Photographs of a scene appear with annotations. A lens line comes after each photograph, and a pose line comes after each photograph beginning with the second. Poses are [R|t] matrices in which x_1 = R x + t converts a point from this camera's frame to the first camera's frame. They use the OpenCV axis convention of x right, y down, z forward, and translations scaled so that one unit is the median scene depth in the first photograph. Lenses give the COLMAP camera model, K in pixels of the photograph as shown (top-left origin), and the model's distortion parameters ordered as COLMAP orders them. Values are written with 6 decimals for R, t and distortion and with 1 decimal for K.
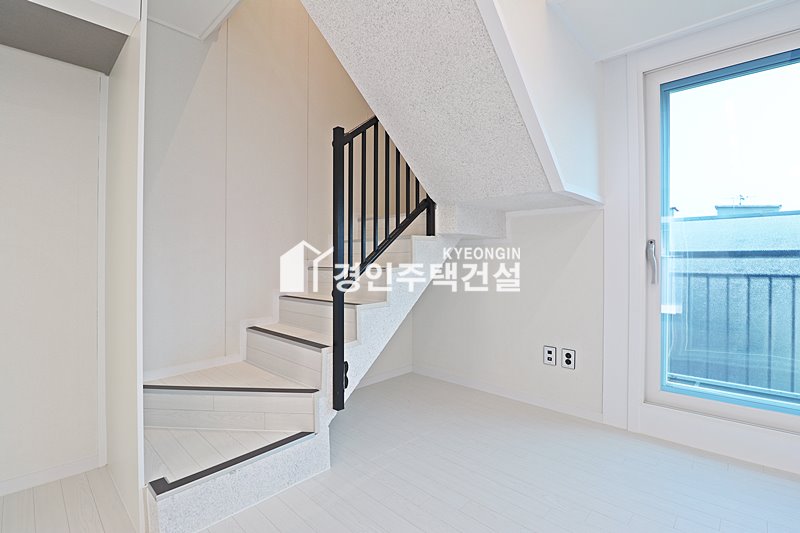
lens RADIAL K [[370.5, 0, 399.4], [0, 370.5, 263.1], [0, 0, 1]] dist [-0.000072, -0.015915]
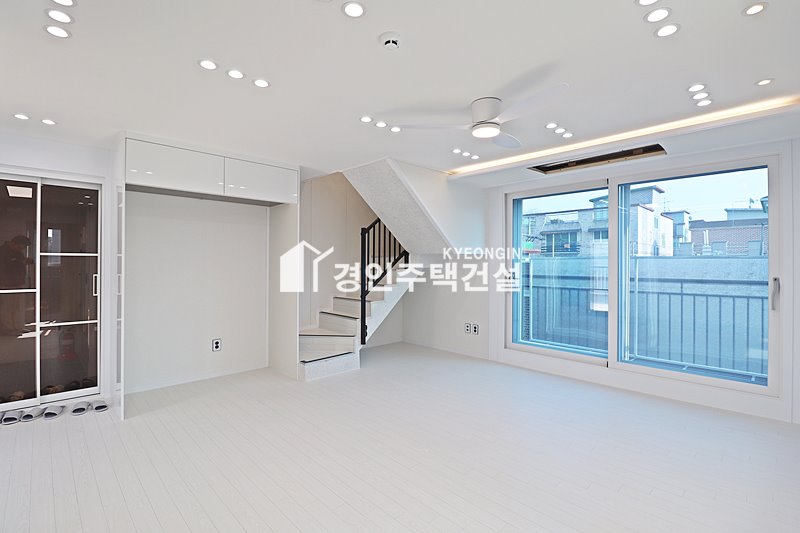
lens RADIAL K [[389.8, 0, 400.0], [0, 389.8, 266.5], [0, 0, 1]] dist [0.001510, -0.018641]
pose [[0.999263, 0.003024, -0.038254, 0.152736], [-0.002527, 0.999912, 0.013045, -0.132089], [0.038290, -0.012939, 0.999183, -1.361746]]
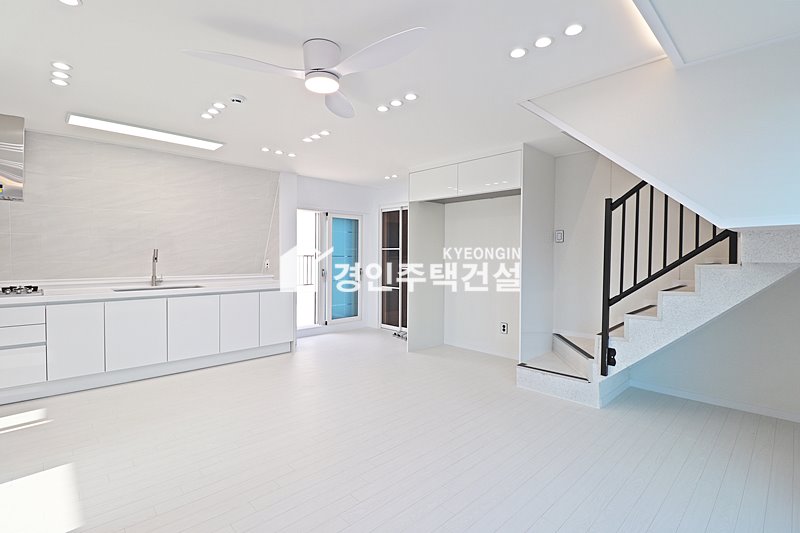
lens RADIAL K [[374.9, 0, 401.1], [0, 374.9, 261.3], [0, 0, 1]] dist [0.000752, -0.025611]
pose [[-0.046408, 0.016403, -0.998788, 1.323852], [-0.001901, 0.999862, 0.016509, -0.112107], [0.998921, 0.002665, -0.046371, 0.169563]]
